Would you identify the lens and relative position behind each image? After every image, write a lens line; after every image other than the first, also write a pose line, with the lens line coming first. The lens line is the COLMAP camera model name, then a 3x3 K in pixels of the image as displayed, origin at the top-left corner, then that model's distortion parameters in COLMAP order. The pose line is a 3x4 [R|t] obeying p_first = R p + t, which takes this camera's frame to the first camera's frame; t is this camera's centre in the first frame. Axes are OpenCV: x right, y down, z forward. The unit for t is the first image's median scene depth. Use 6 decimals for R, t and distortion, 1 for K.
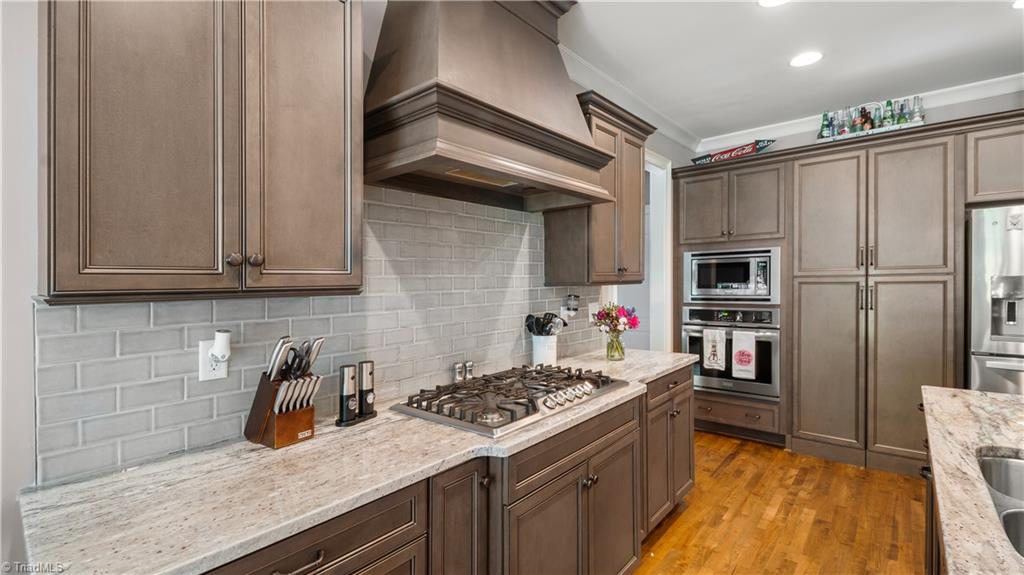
lens RADIAL K [[451.6, 0, 504.4], [0, 451.6, 287.9], [0, 0, 1]] dist [0.021540, -0.015530]
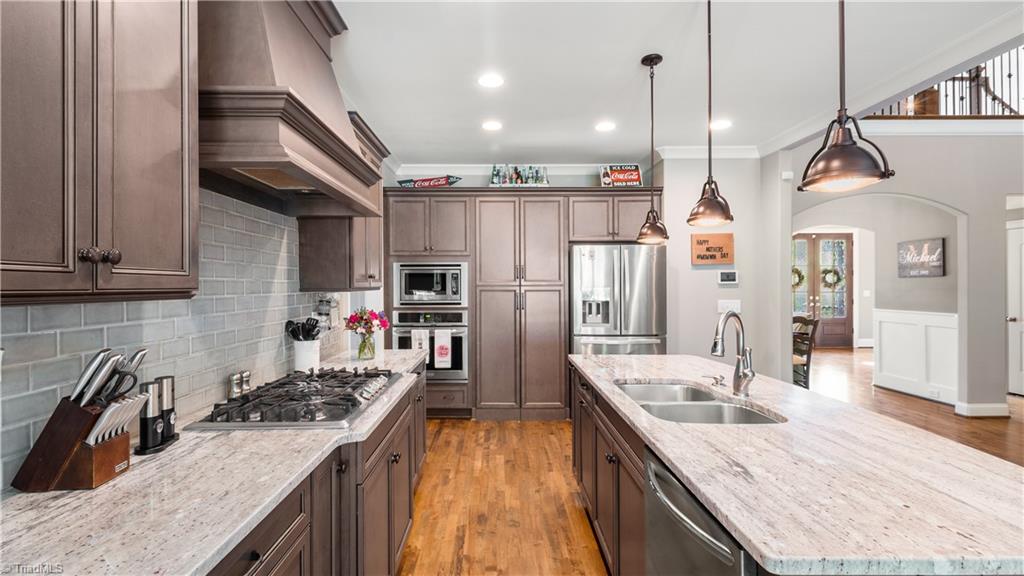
lens RADIAL K [[459.5, 0, 494.9], [0, 459.5, 288.9], [0, 0, 1]] dist [0.022104, -0.018018]
pose [[0.757435, 0.010221, 0.652830, -0.248182], [-0.001367, 0.999900, -0.014068, 0.004097], [-0.652909, 0.009763, 0.757374, -0.047463]]
